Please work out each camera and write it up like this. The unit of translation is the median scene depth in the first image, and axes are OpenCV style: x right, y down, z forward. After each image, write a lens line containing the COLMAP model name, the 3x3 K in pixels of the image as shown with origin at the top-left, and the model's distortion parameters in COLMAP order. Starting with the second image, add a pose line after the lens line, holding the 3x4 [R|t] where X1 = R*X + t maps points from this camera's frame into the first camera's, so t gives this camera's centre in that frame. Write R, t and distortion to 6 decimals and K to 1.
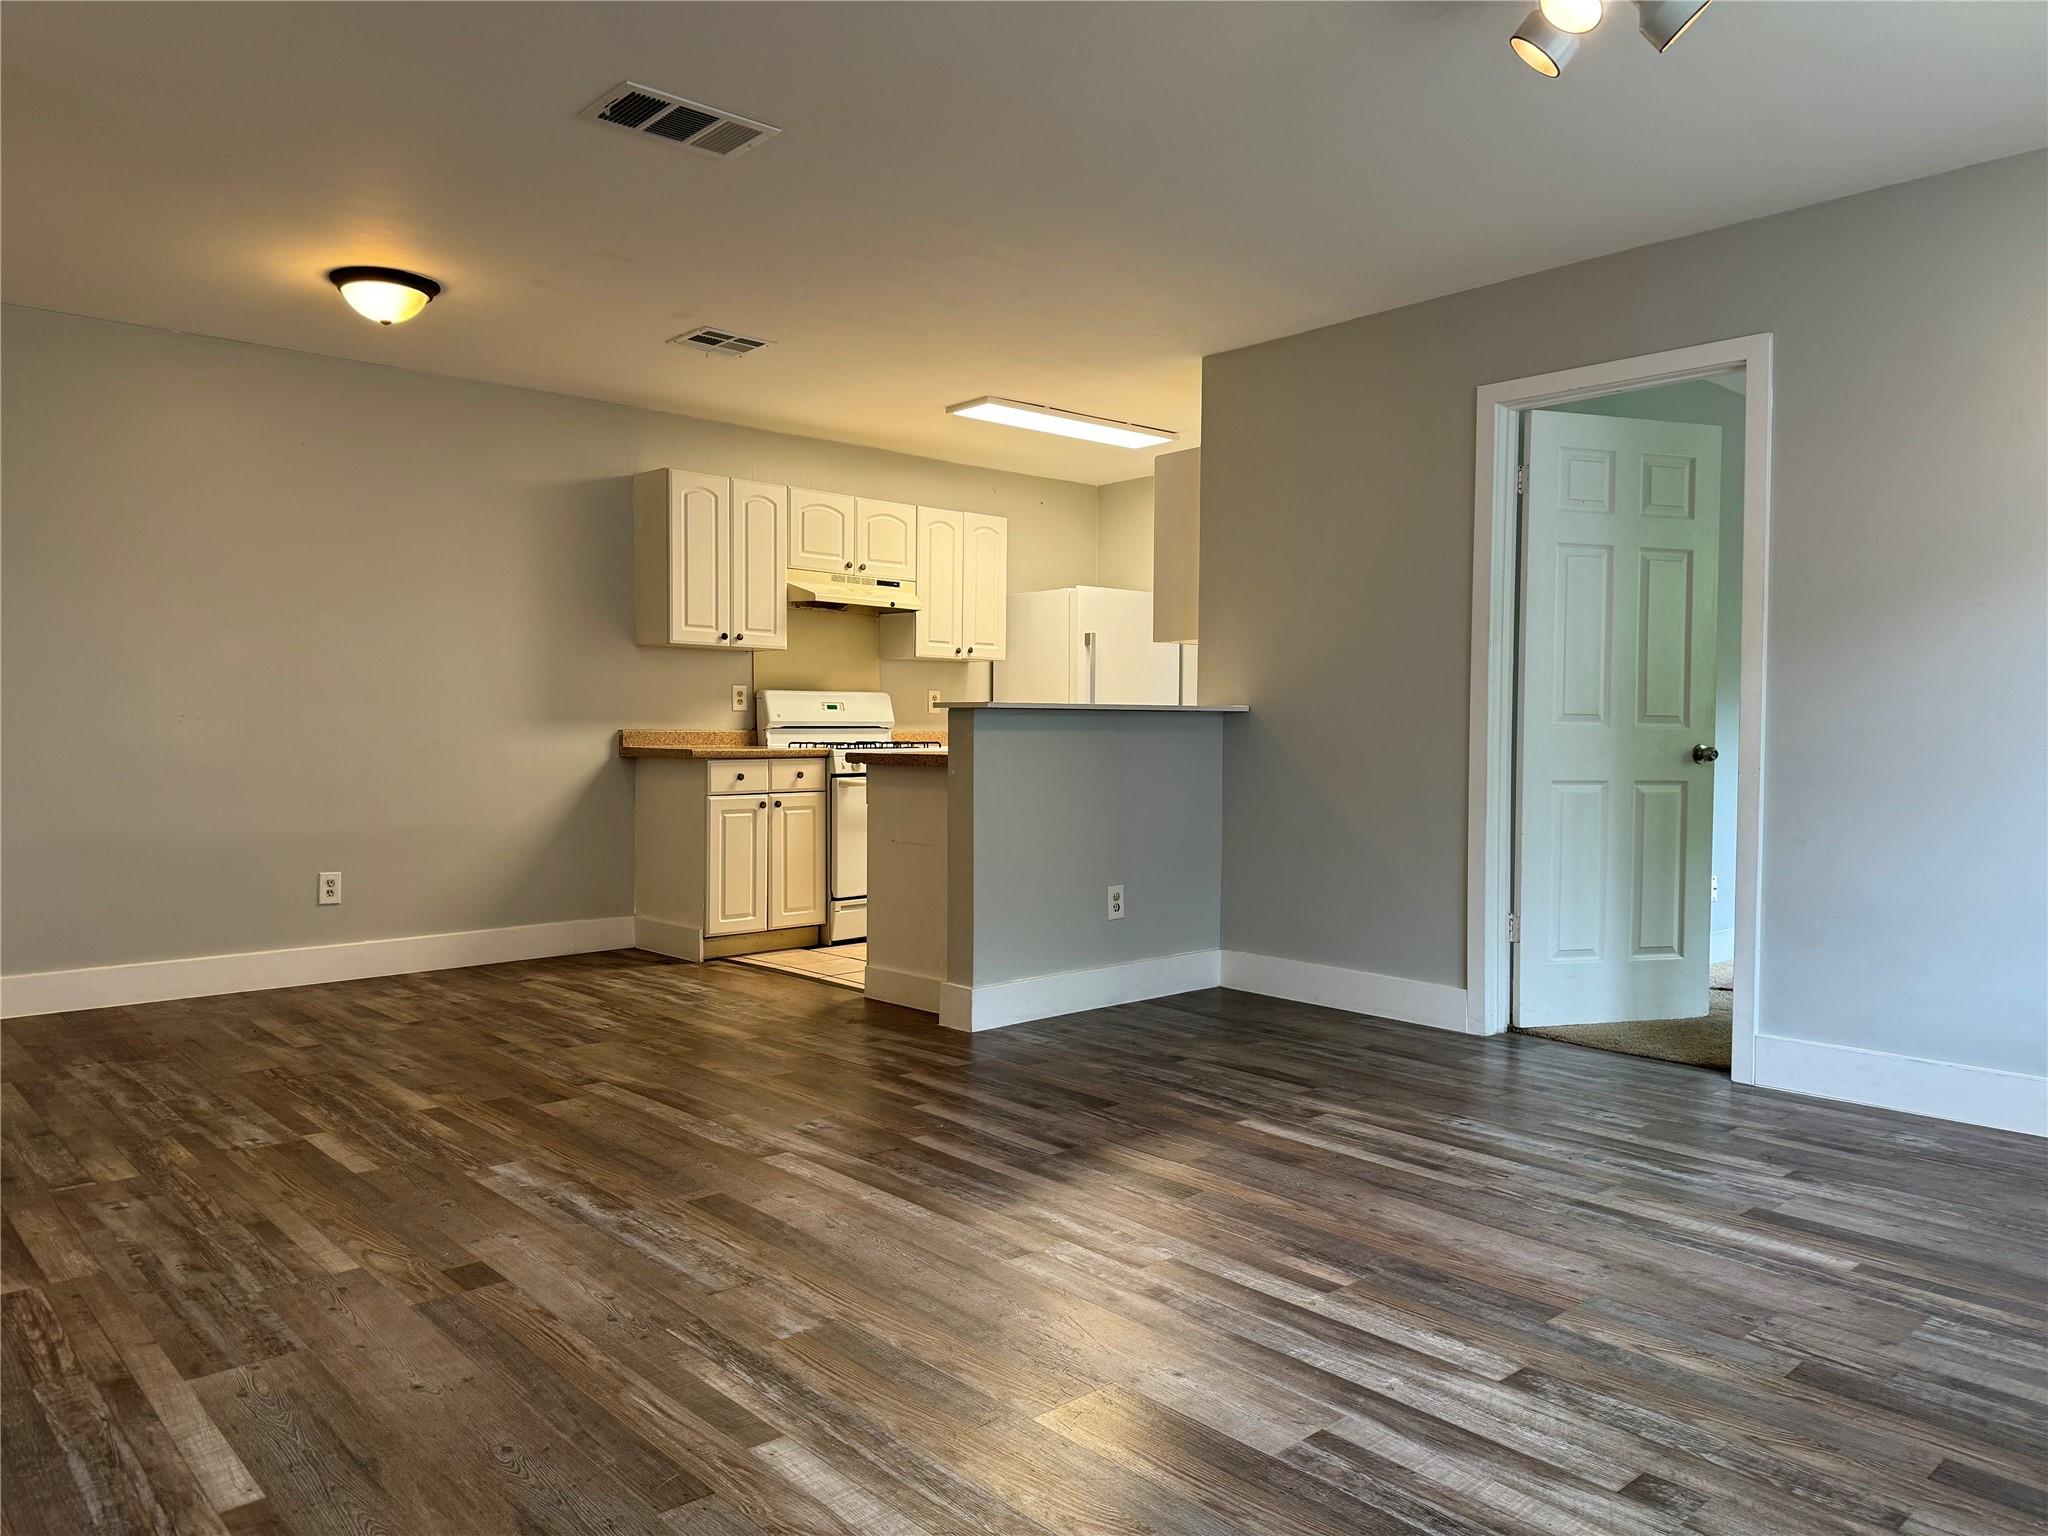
lens RADIAL K [[1438.5, 0, 1011.2], [0, 1438.5, 764.4], [0, 0, 1]] dist [0.060667, -0.051384]
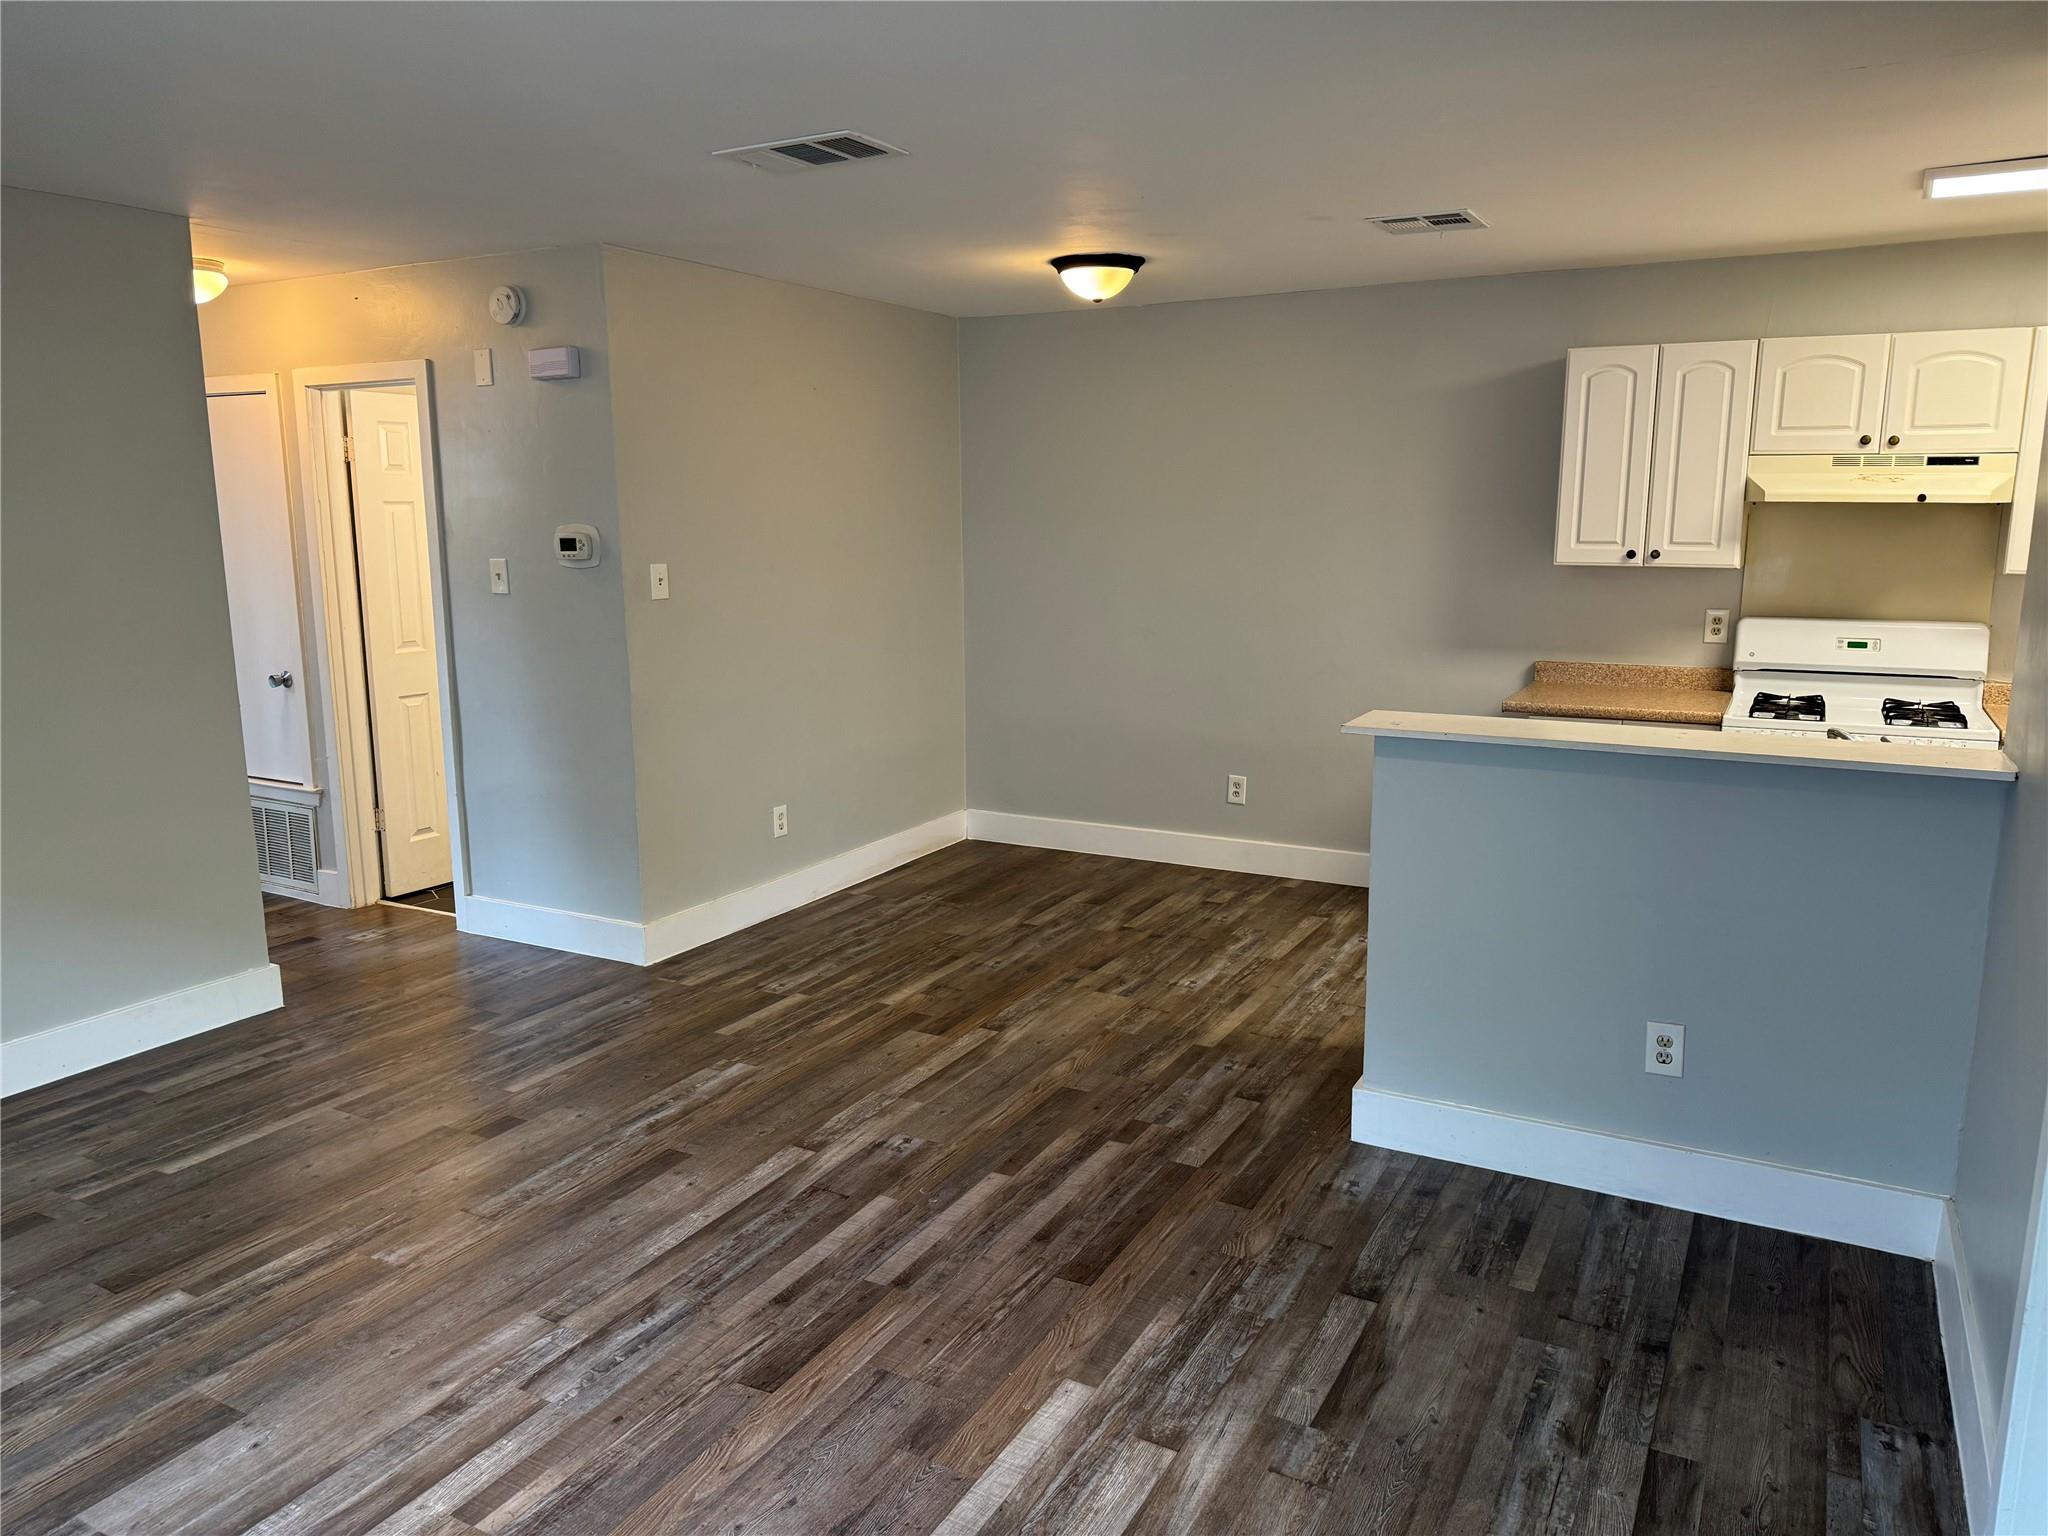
lens RADIAL K [[1438.5, 0, 1010.2], [0, 1438.5, 760.5], [0, 0, 1]] dist [0.060667, -0.051384]
pose [[0.321753, 0.165990, -0.932160, 0.465057], [-0.013734, 0.985227, 0.170699, -0.113038], [0.946724, -0.042120, 0.319279, 0.440891]]
